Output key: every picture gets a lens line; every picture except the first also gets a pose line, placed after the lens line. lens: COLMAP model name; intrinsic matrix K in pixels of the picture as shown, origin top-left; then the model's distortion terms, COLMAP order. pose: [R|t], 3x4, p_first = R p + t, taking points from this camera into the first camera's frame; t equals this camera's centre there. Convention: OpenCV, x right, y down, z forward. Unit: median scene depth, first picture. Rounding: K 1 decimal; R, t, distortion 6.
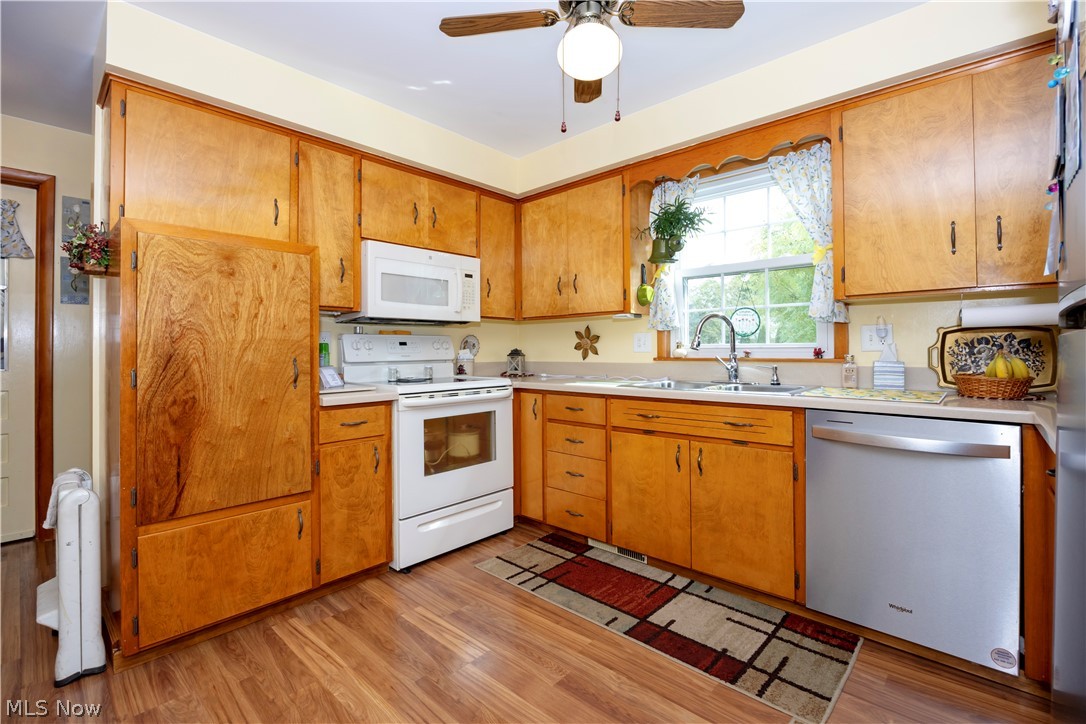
lens RADIAL K [[487.4, 0, 546.7], [0, 487.4, 349.8], [0, 0, 1]] dist [-0.002859, -0.000361]
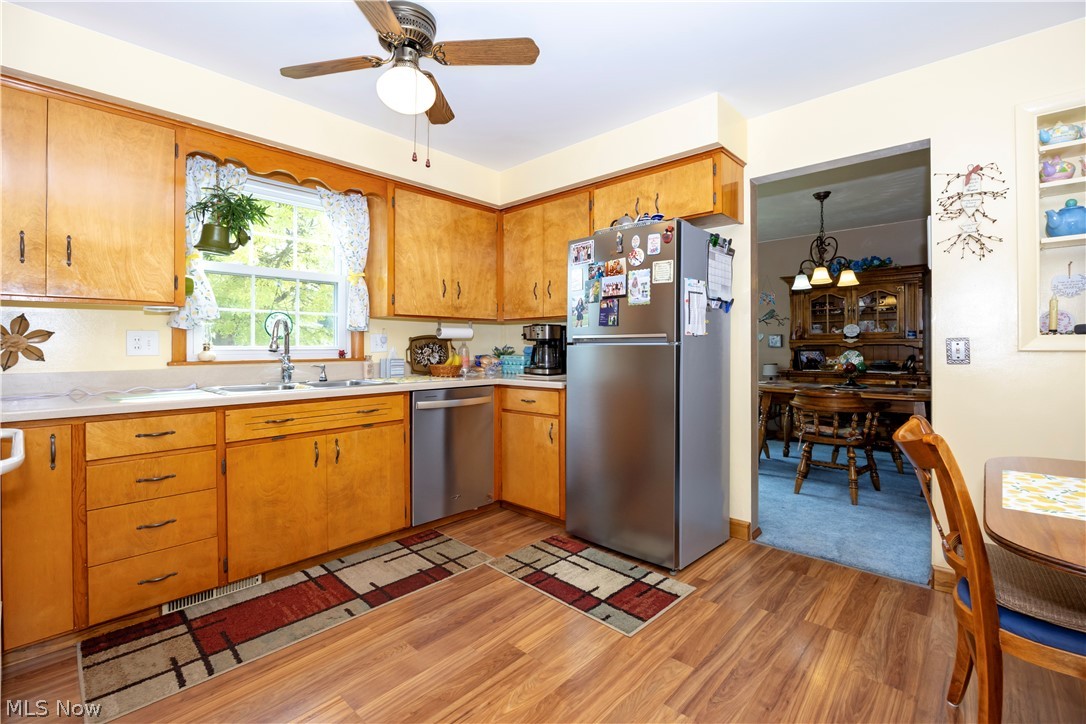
lens RADIAL K [[487.4, 0, 546.7], [0, 487.4, 349.8], [0, 0, 1]] dist [-0.002859, -0.000361]
pose [[0.002280, 0.000058, 0.999997, -0.826744], [0.004866, 0.999988, -0.000069, -0.001547], [-0.999986, 0.004866, 0.002280, 0.522140]]
